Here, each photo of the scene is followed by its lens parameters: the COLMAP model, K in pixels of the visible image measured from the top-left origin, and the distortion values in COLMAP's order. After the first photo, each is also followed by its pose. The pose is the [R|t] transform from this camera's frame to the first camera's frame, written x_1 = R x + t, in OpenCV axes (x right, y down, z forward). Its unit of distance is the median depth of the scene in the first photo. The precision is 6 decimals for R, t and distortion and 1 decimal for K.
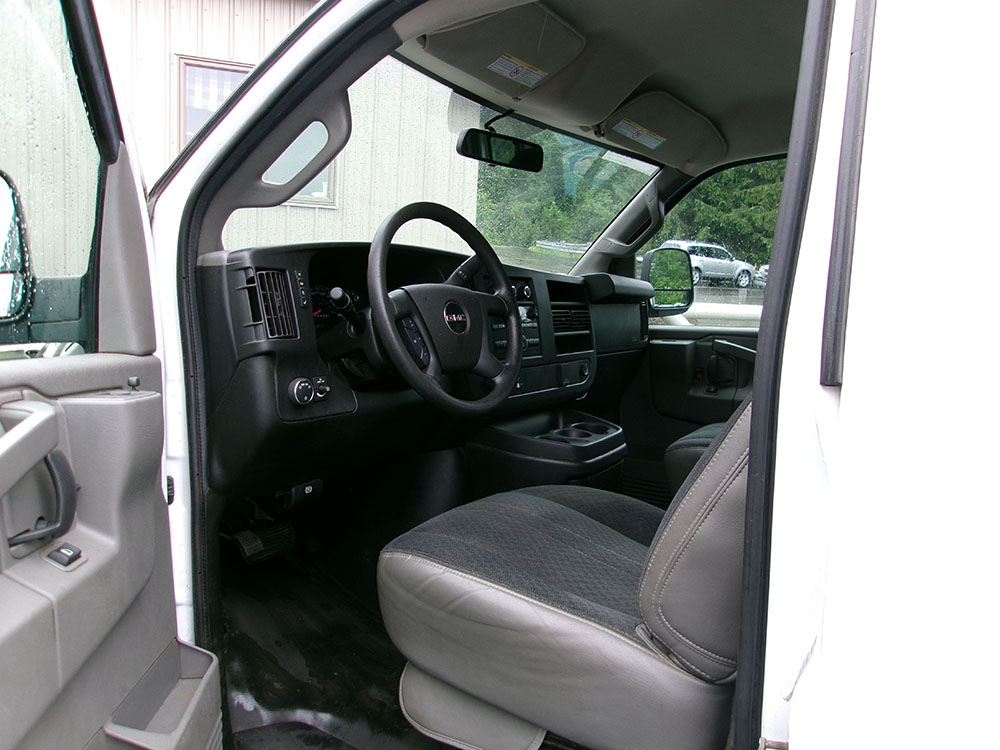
lens RADIAL K [[776.3, 0, 500.0], [0, 776.3, 375.2], [0, 0, 1]] dist [-0.023374, 0.015392]
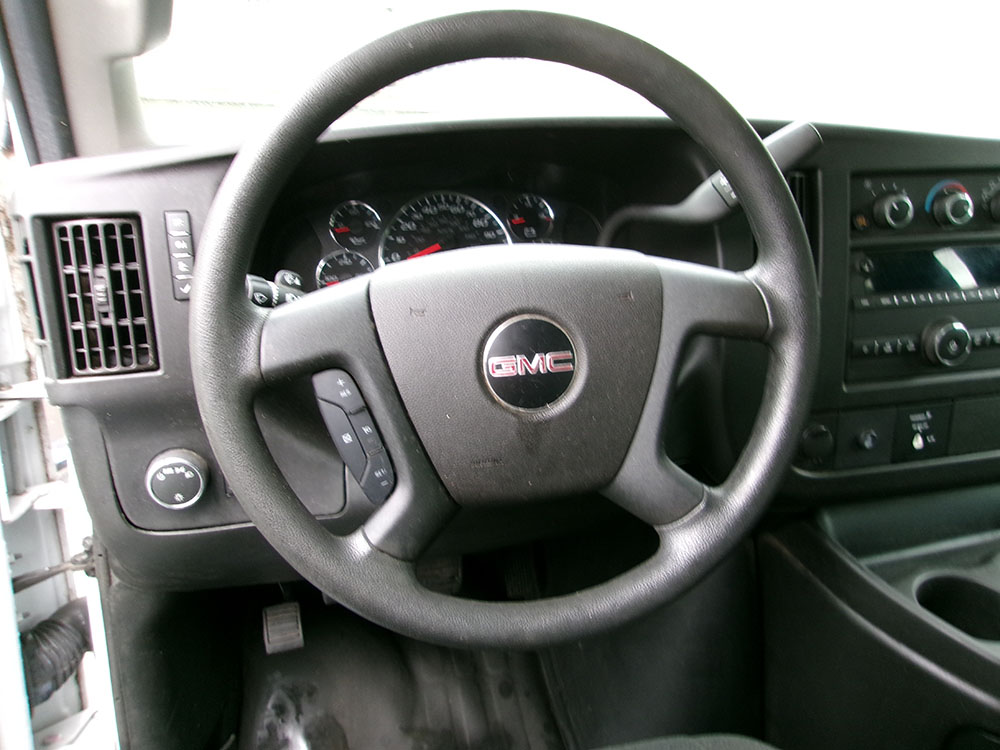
lens RADIAL K [[776.3, 0, 500.3], [0, 776.3, 375.2], [0, 0, 1]] dist [-0.023374, 0.015392]
pose [[0.680925, 0.283288, -0.675344, 0.179949], [-0.014524, 0.927198, 0.374290, -0.215329], [0.732209, -0.245055, 0.635467, 0.842421]]
